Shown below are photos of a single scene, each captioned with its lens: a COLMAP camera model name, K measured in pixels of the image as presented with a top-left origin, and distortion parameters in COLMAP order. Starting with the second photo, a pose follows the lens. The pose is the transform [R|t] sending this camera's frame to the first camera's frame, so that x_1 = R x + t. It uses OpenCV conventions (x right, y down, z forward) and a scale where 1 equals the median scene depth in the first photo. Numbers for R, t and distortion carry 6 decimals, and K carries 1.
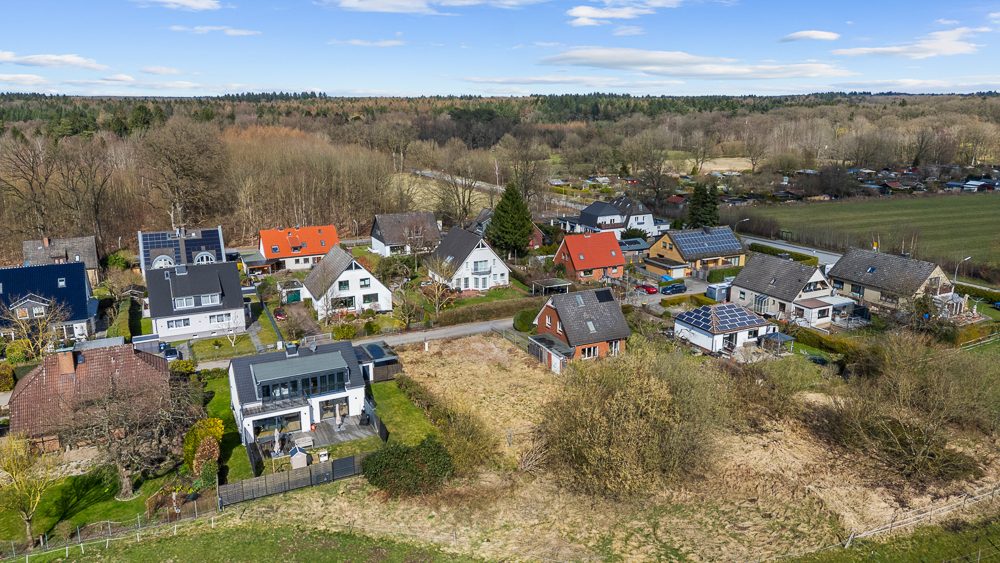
lens RADIAL K [[692.0, 0, 500.0], [0, 692.0, 281.5], [0, 0, 1]] dist [0.097929, -0.119847]
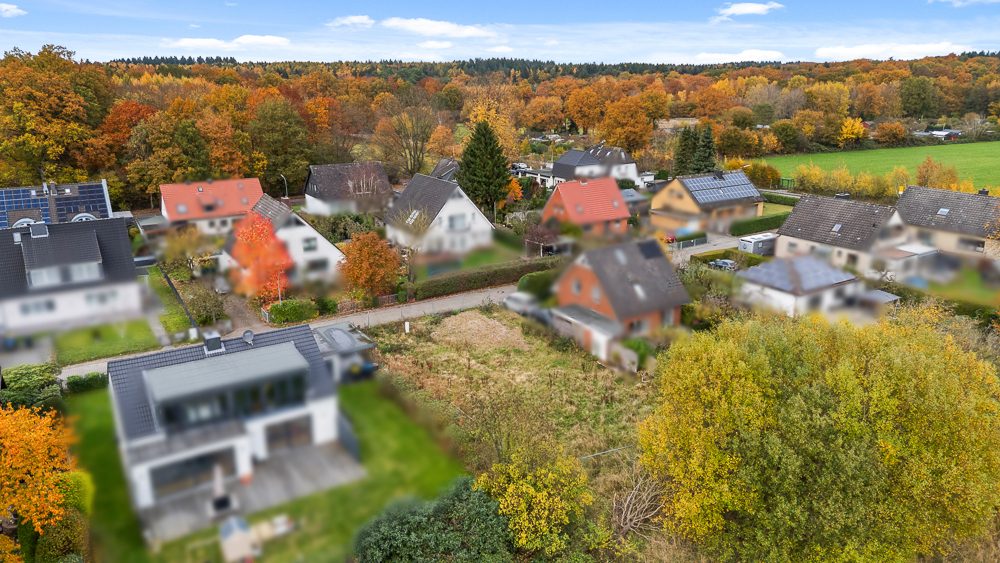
lens RADIAL K [[692.0, 0, 500.0], [0, 692.0, 281.5], [0, 0, 1]] dist [0.097929, -0.119847]
pose [[0.993630, -0.032233, 0.107984, -0.080791], [0.028191, 0.998851, 0.038748, 0.019785], [-0.109109, -0.035457, 0.993397, 0.259088]]
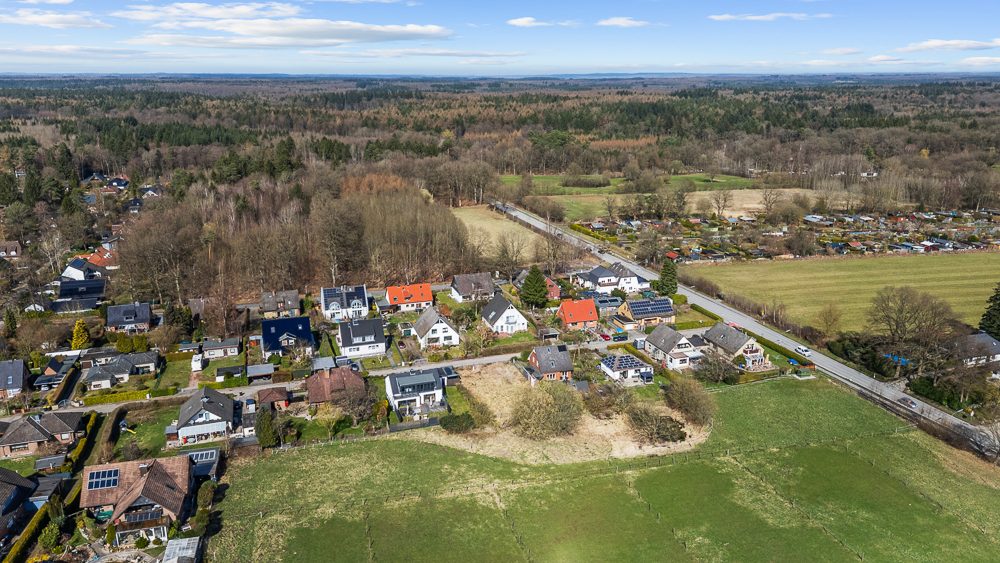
lens RADIAL K [[692.0, 0, 500.0], [0, 692.0, 281.5], [0, 0, 1]] dist [0.097929, -0.119847]
pose [[0.991994, 0.038607, -0.120242, 0.186924], [-0.036079, 0.999081, 0.023137, -0.192347], [0.121025, -0.018613, 0.992475, -0.908651]]
